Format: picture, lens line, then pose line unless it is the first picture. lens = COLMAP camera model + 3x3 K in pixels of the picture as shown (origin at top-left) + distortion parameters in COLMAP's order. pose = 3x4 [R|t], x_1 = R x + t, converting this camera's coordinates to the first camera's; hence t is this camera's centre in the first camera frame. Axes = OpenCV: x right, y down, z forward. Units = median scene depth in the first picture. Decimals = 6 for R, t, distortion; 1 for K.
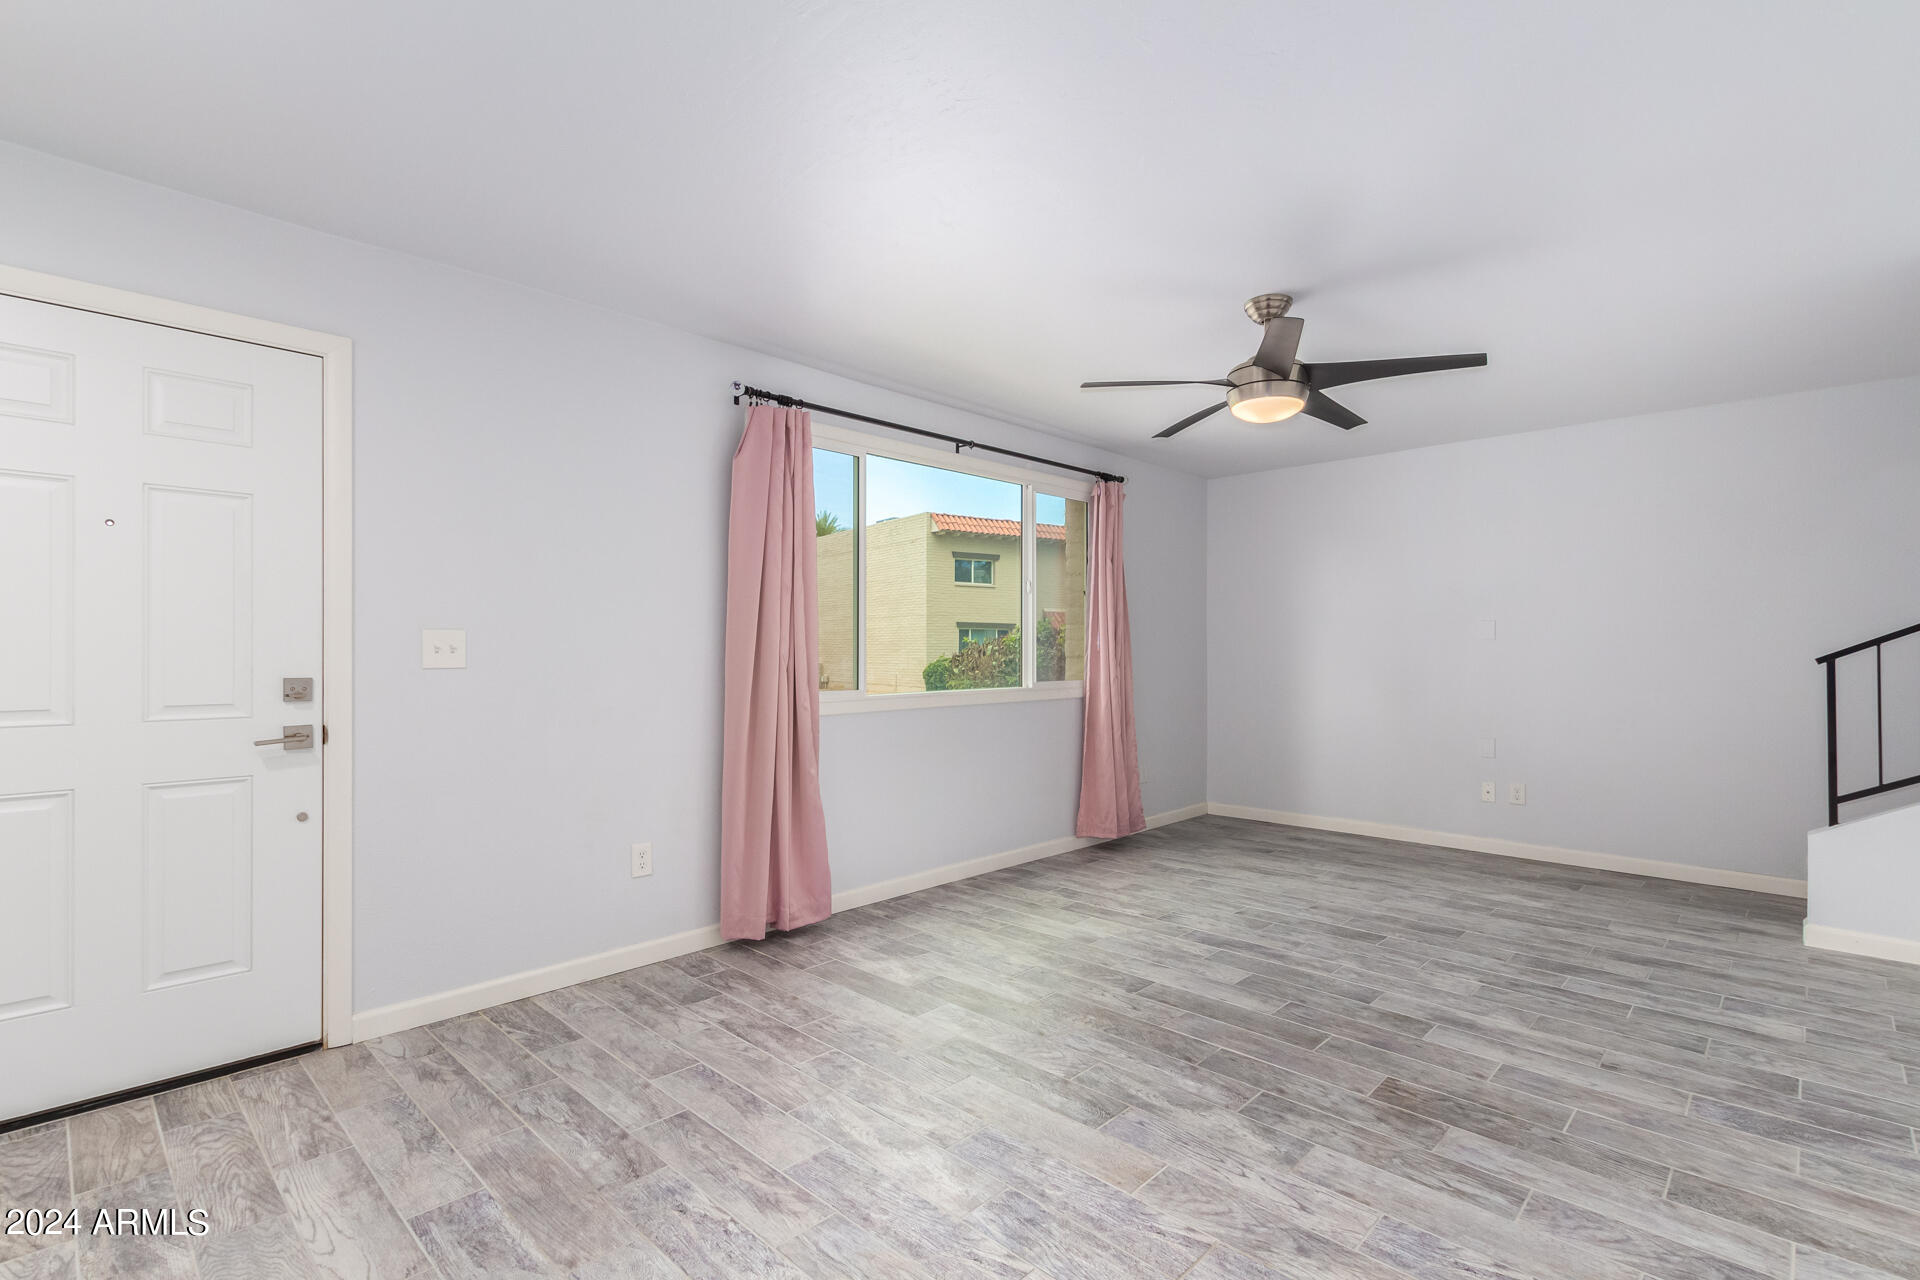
lens RADIAL K [[885.3, 0, 941.0], [0, 885.3, 640.8], [0, 0, 1]] dist [0.008739, -0.003103]
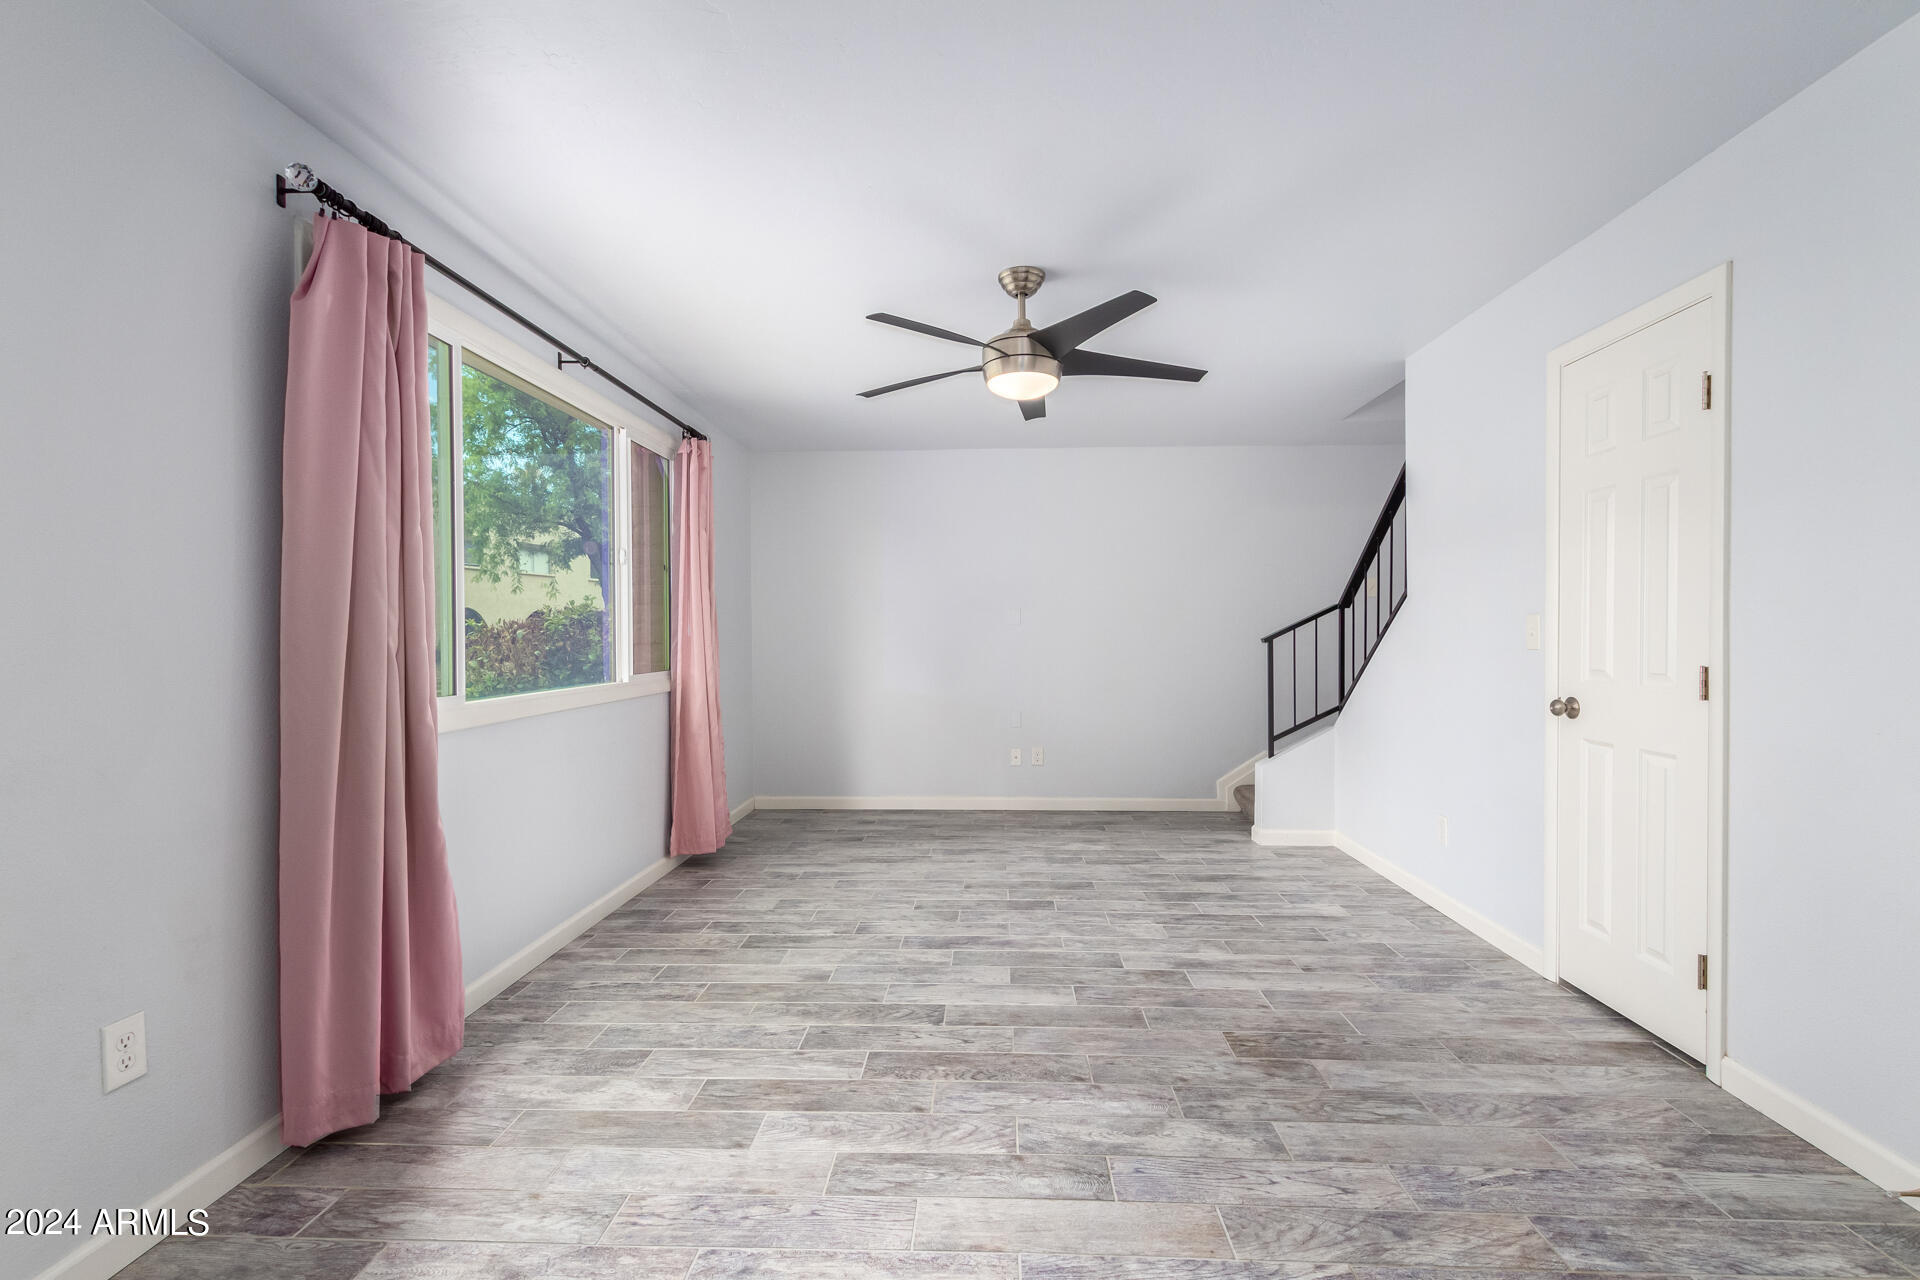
lens RADIAL K [[885.3, 0, 968.7], [0, 885.3, 635.5], [0, 0, 1]] dist [0.008739, -0.003103]
pose [[0.745311, -0.003832, 0.666706, -0.314661], [-0.002050, 0.999966, 0.008039, 0.005514], [-0.666714, -0.007358, 0.745277, 0.302377]]
